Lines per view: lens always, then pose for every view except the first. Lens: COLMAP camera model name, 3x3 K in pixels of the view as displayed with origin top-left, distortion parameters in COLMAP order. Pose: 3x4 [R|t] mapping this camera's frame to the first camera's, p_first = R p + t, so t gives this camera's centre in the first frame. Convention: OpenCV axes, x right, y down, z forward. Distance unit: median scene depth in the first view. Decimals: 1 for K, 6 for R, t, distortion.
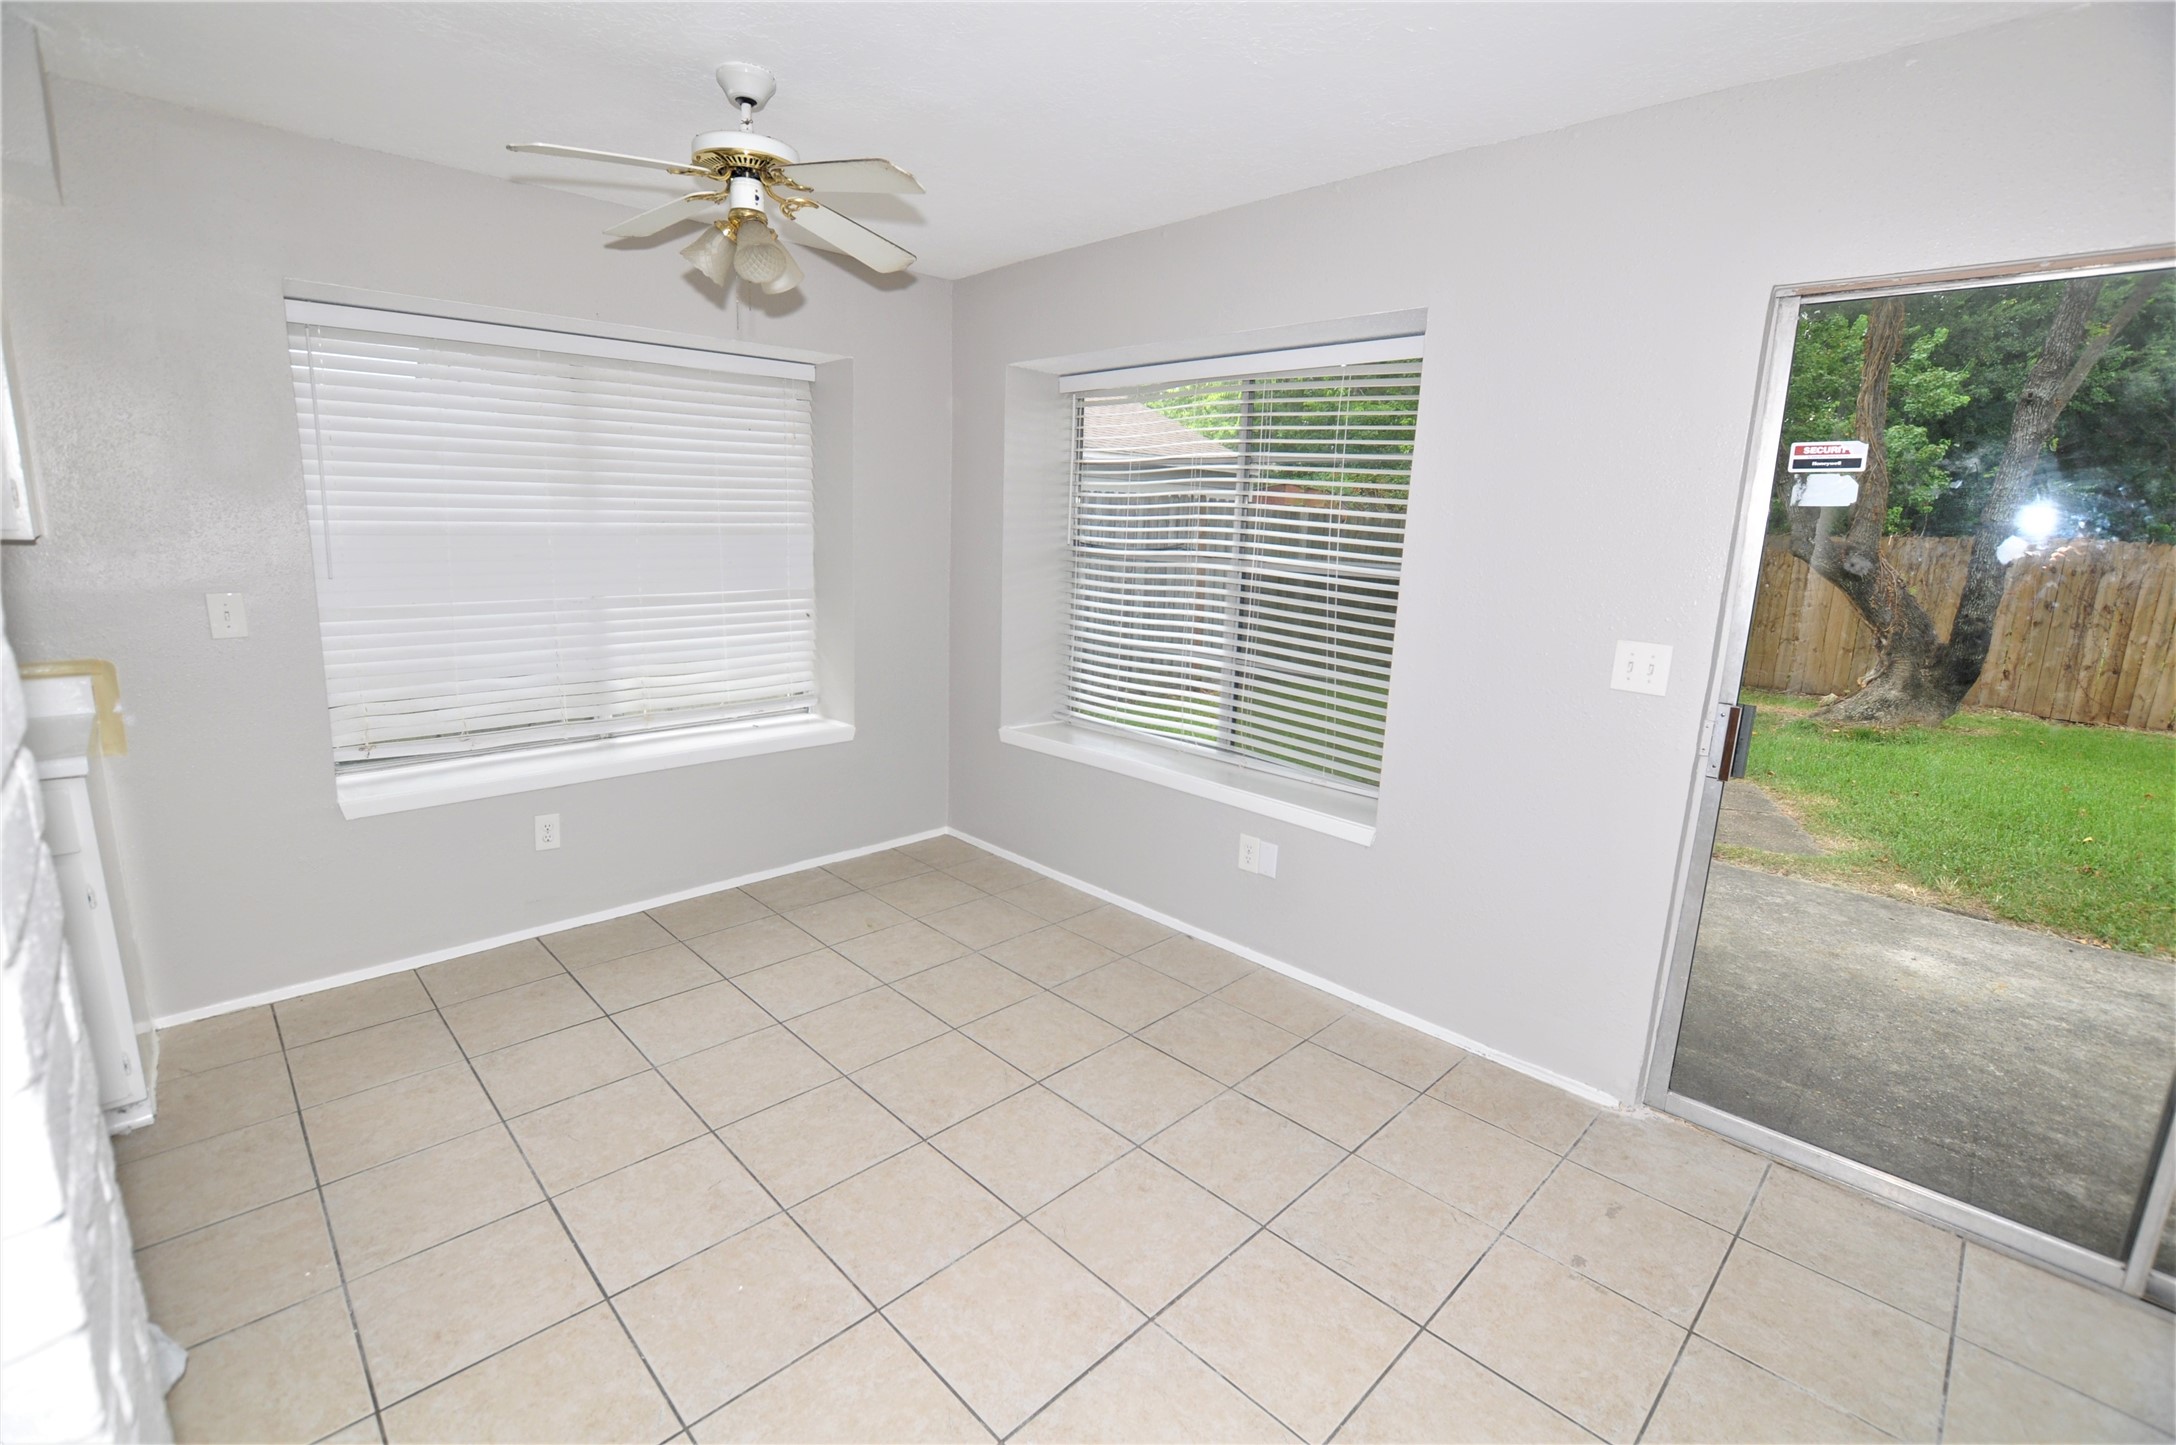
lens RADIAL K [[944.2, 0, 1082.7], [0, 944.2, 717.2], [0, 0, 1]] dist [-0.022945, 0.000549]
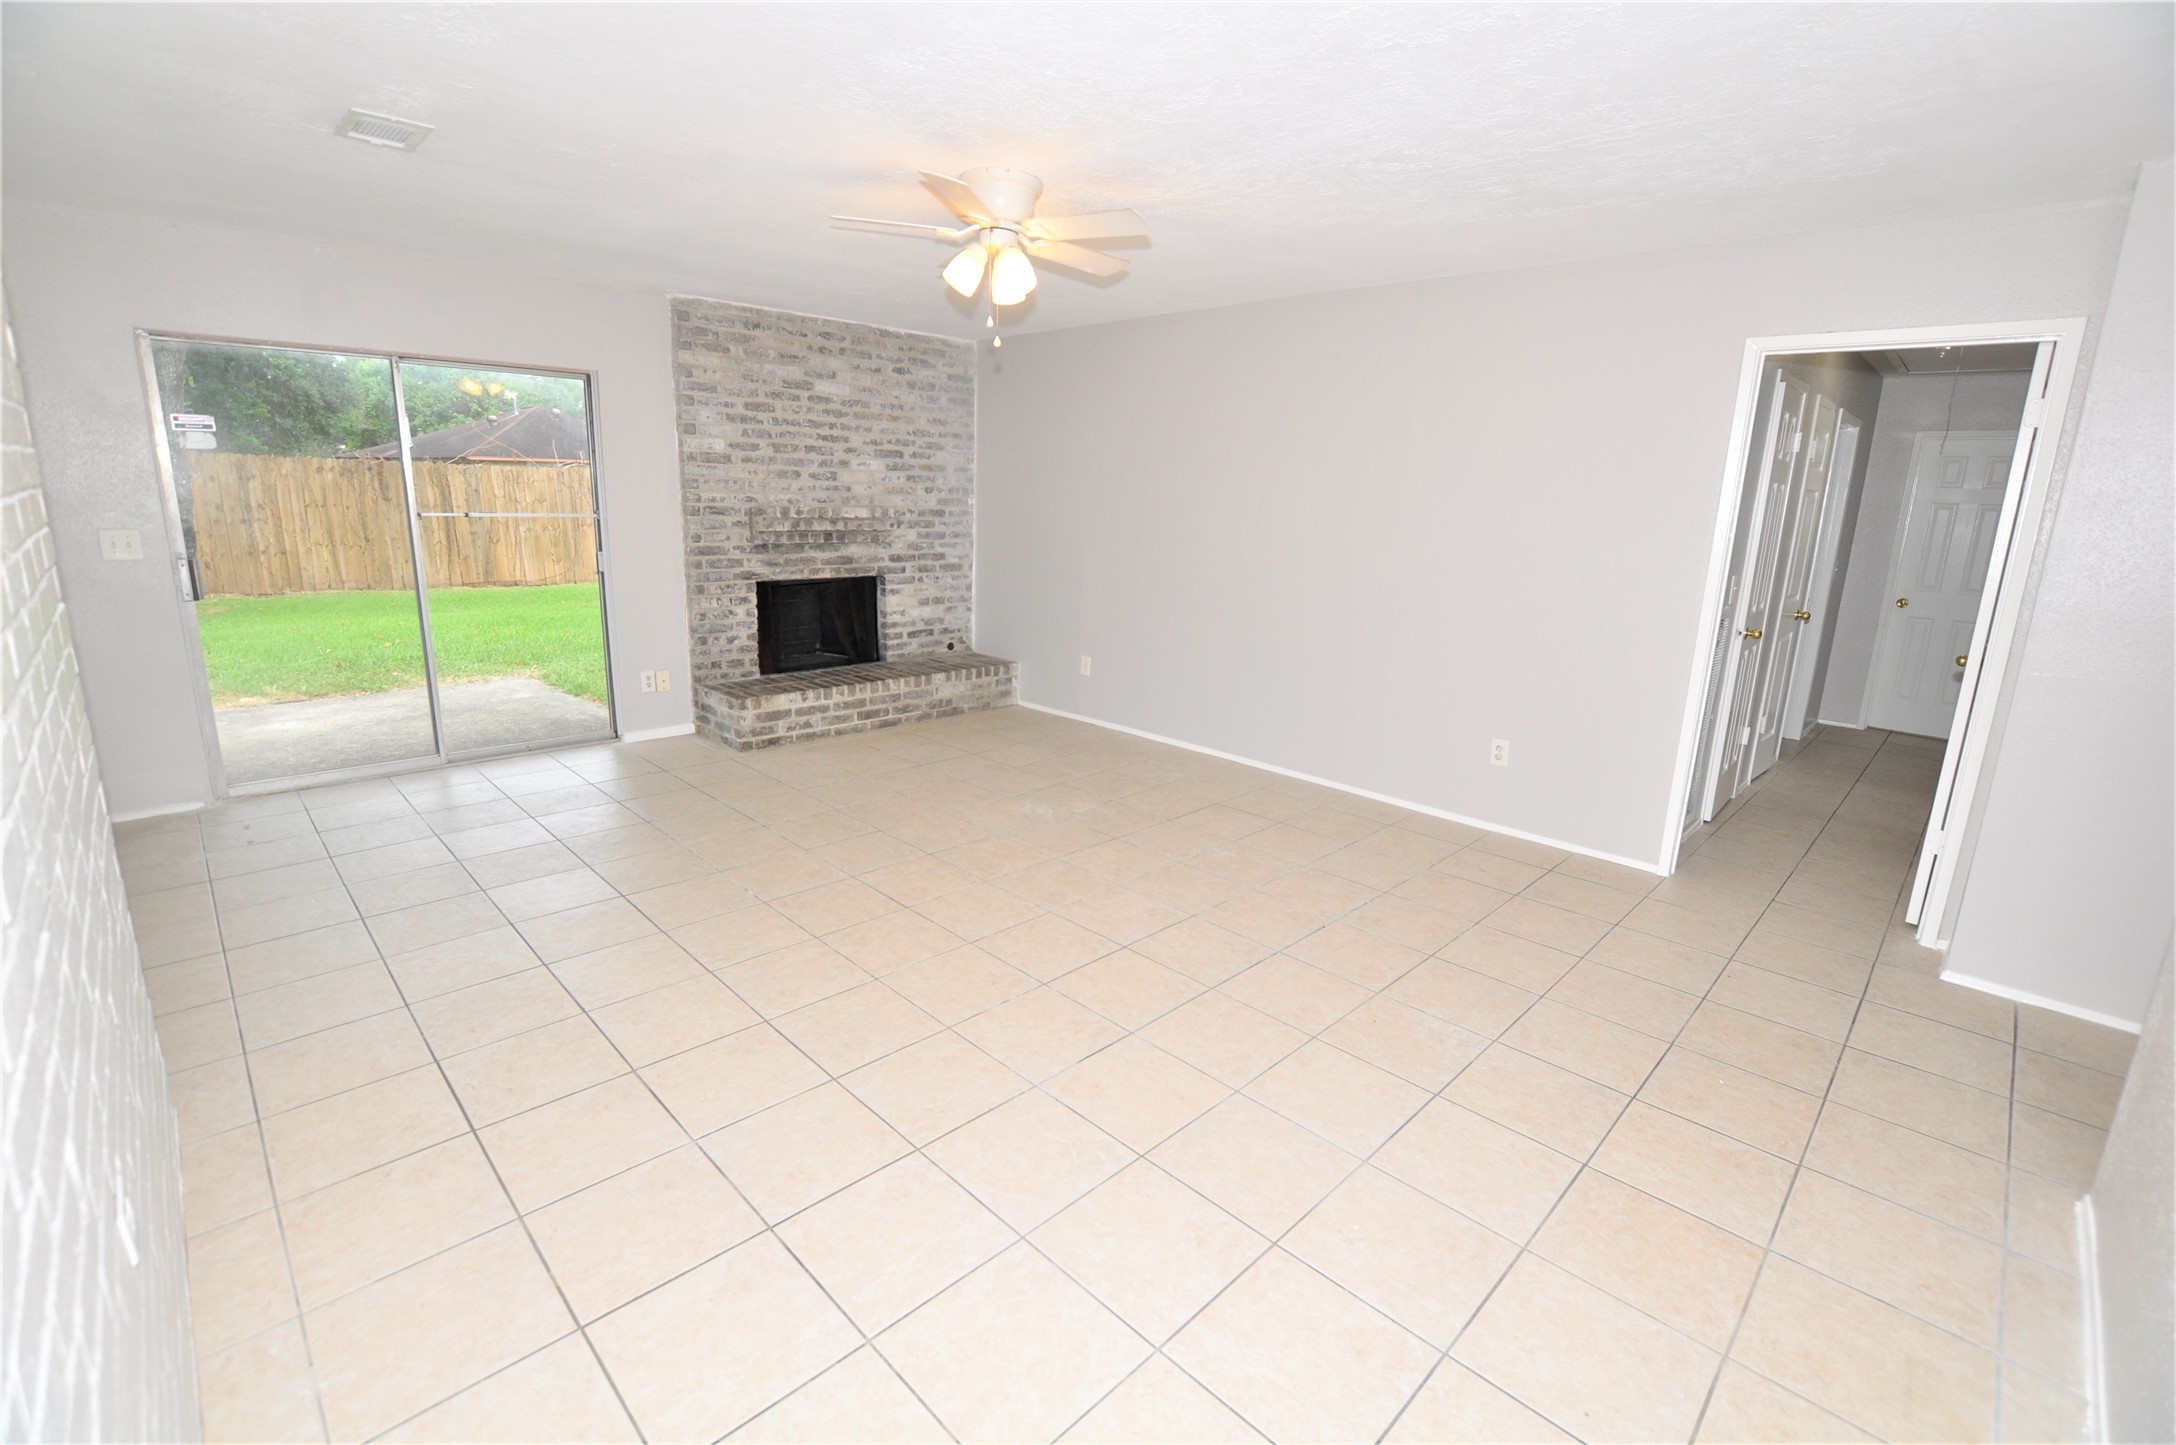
lens RADIAL K [[944.2, 0, 1083.3], [0, 944.2, 721.6], [0, 0, 1]] dist [-0.022945, 0.000549]
pose [[-0.008355, -0.262706, 0.964840, -0.664013], [0.165429, 0.951215, 0.260429, 0.063168], [-0.986186, 0.161789, 0.035512, -0.428824]]
